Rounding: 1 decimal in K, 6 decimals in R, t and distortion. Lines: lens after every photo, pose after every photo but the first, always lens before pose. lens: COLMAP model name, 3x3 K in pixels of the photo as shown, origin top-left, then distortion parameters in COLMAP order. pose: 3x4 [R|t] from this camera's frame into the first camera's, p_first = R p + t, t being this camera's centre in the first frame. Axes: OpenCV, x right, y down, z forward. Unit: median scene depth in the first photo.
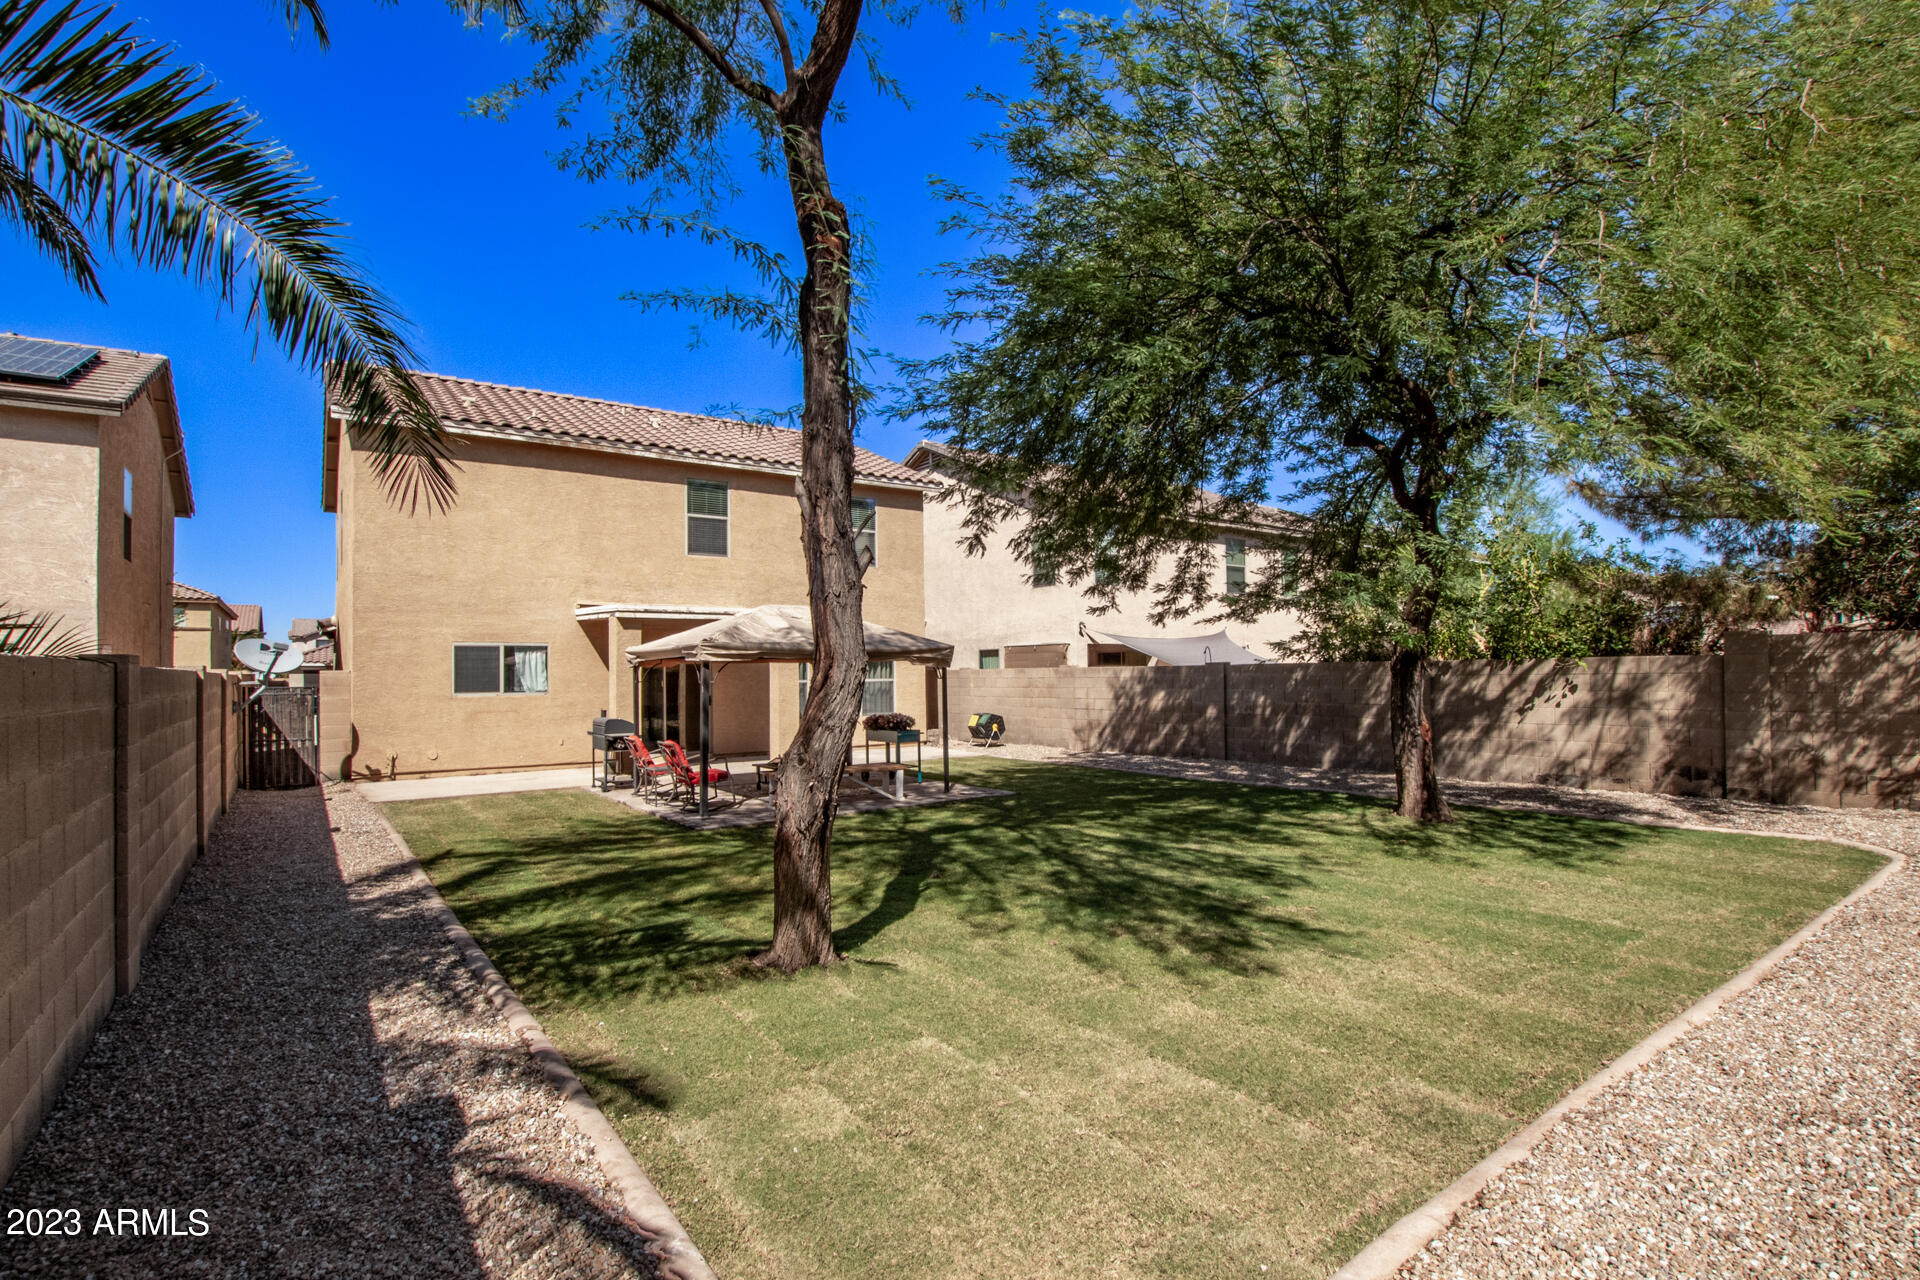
lens RADIAL K [[920.4, 0, 947.4], [0, 920.4, 658.4], [0, 0, 1]] dist [-0.036014, -0.001167]
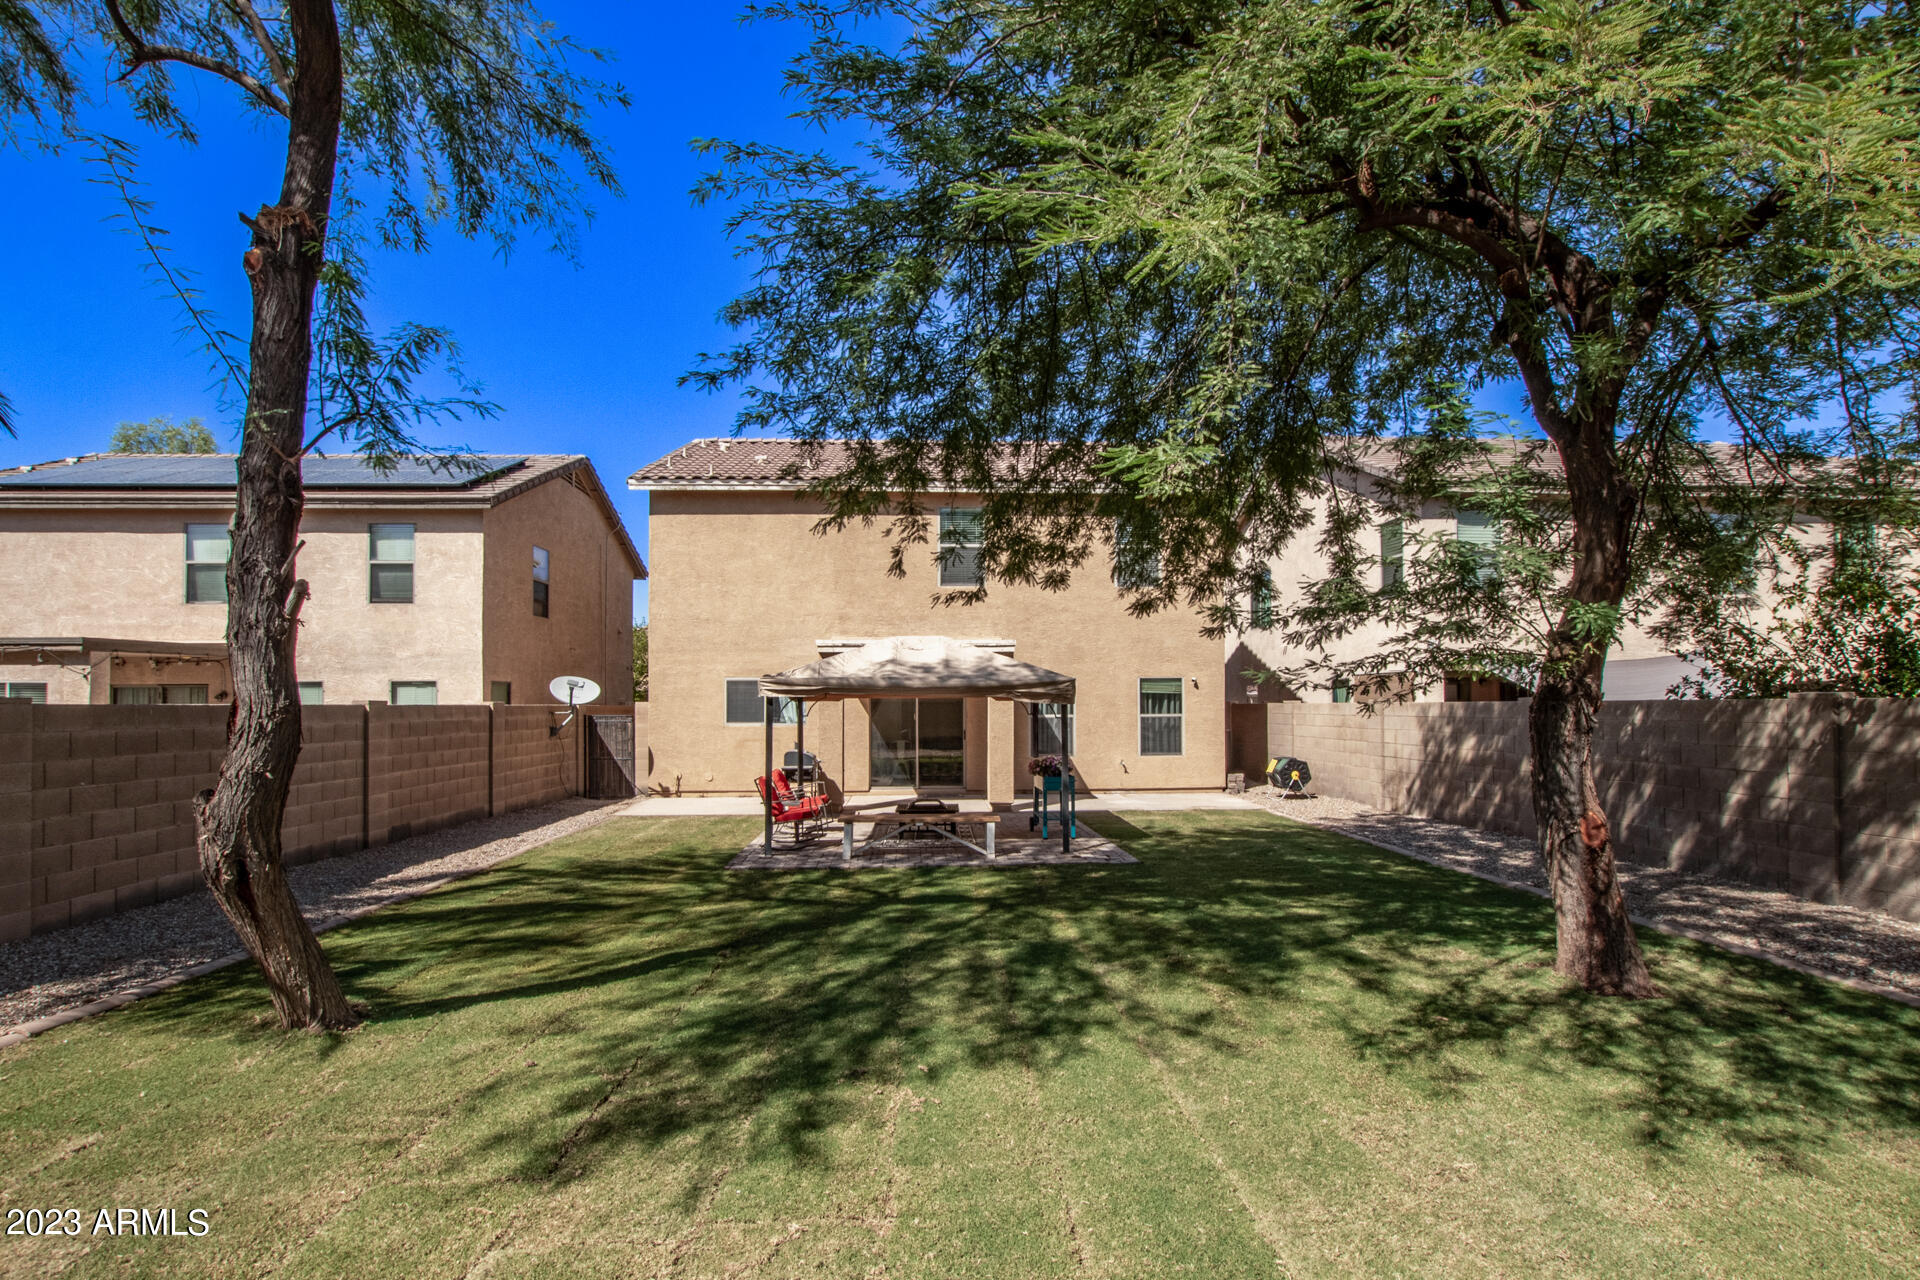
lens RADIAL K [[920.4, 0, 958.4], [0, 920.4, 700.1], [0, 0, 1]] dist [-0.036014, -0.001167]
pose [[0.840068, 0.004665, -0.542461, 0.376546], [0.003608, 0.999893, 0.014186, -0.005659], [0.542469, -0.013874, 0.839961, 0.244340]]
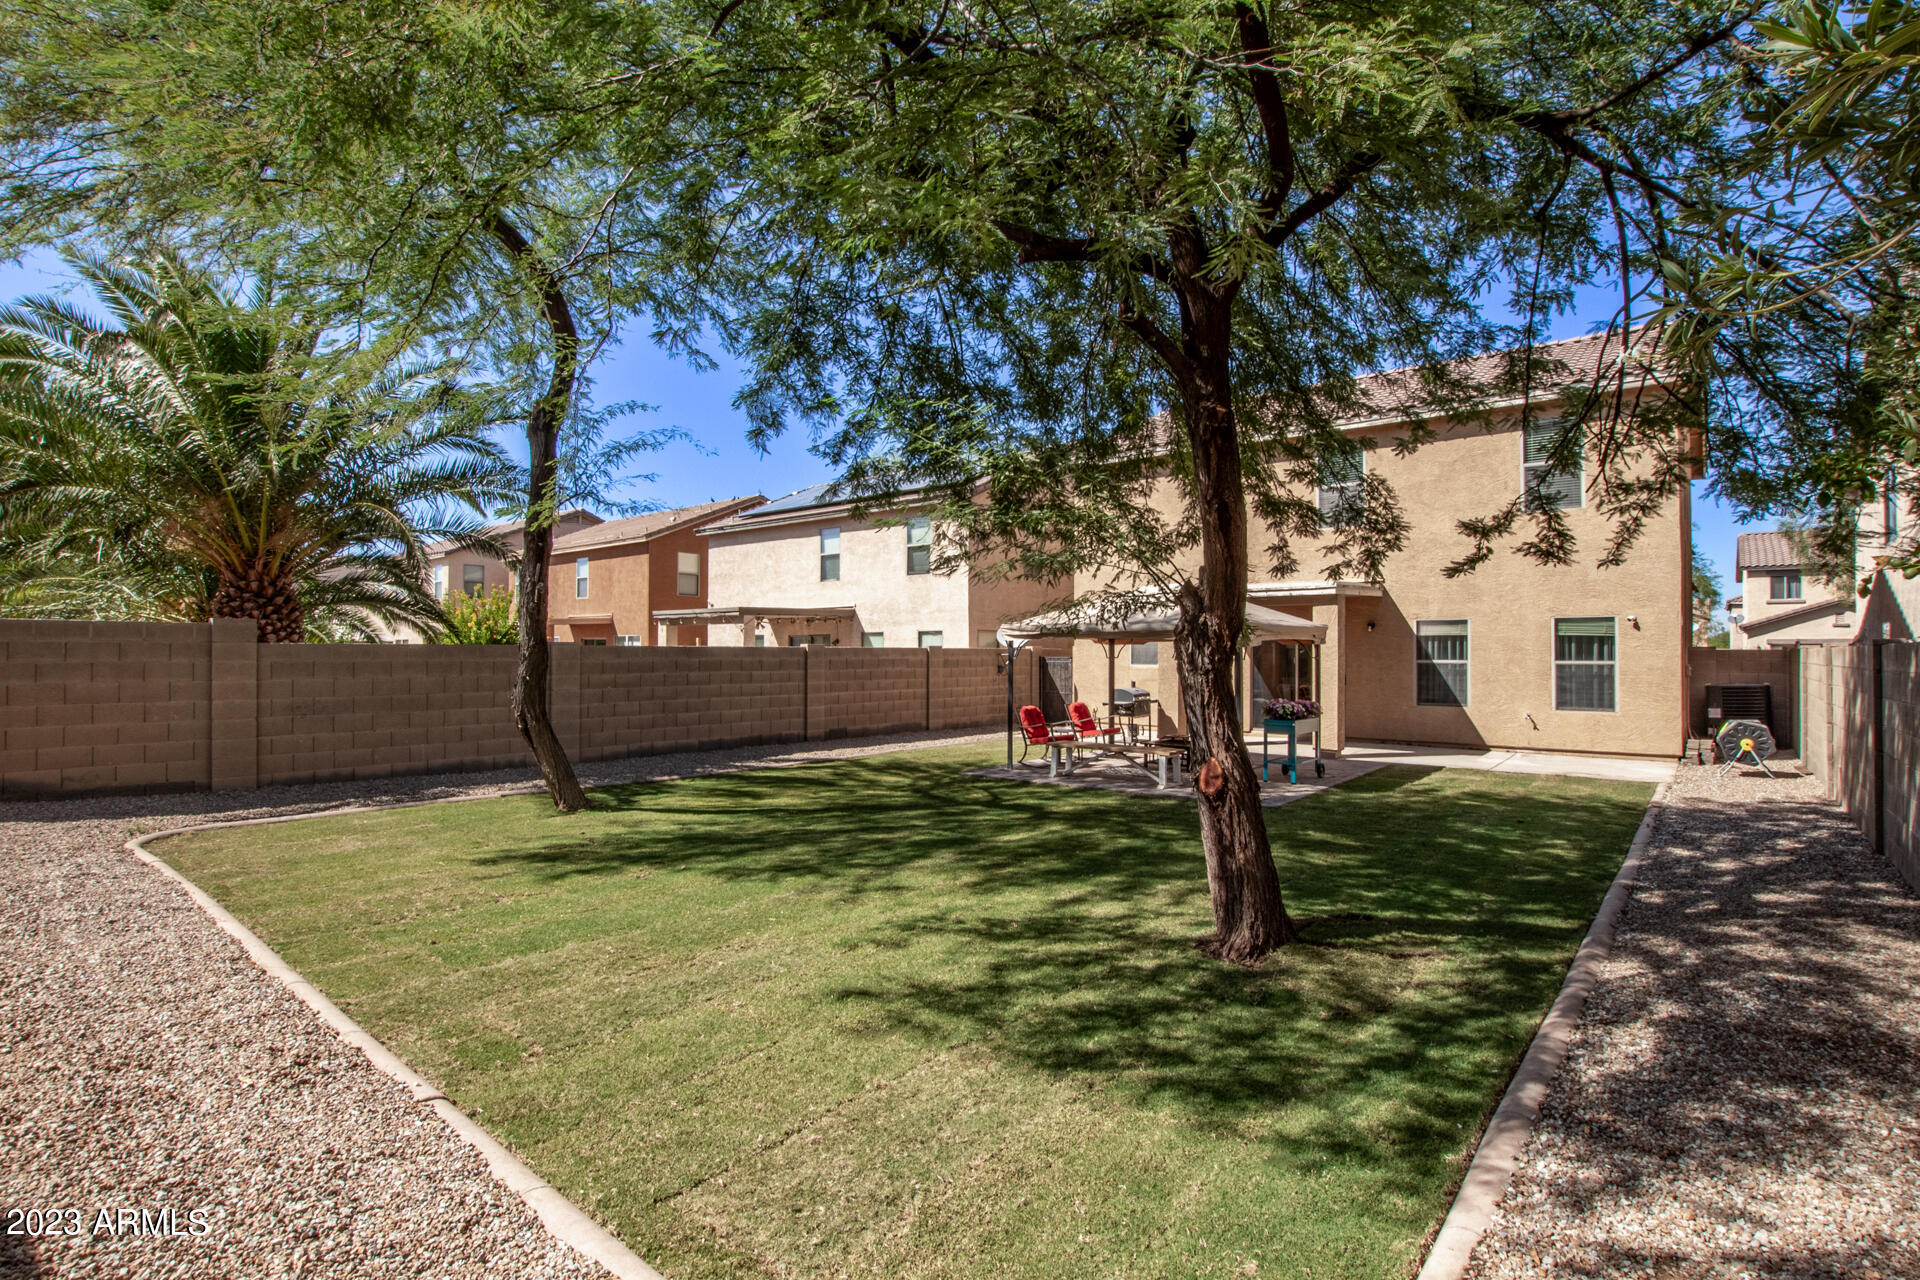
lens RADIAL K [[920.4, 0, 1008.9], [0, 920.4, 637.2], [0, 0, 1]] dist [-0.036014, -0.001167]
pose [[0.265508, -0.003038, -0.964104, 0.743457], [0.012464, 0.999922, 0.000281, -0.003683], [0.964028, -0.012091, 0.265525, 0.537000]]
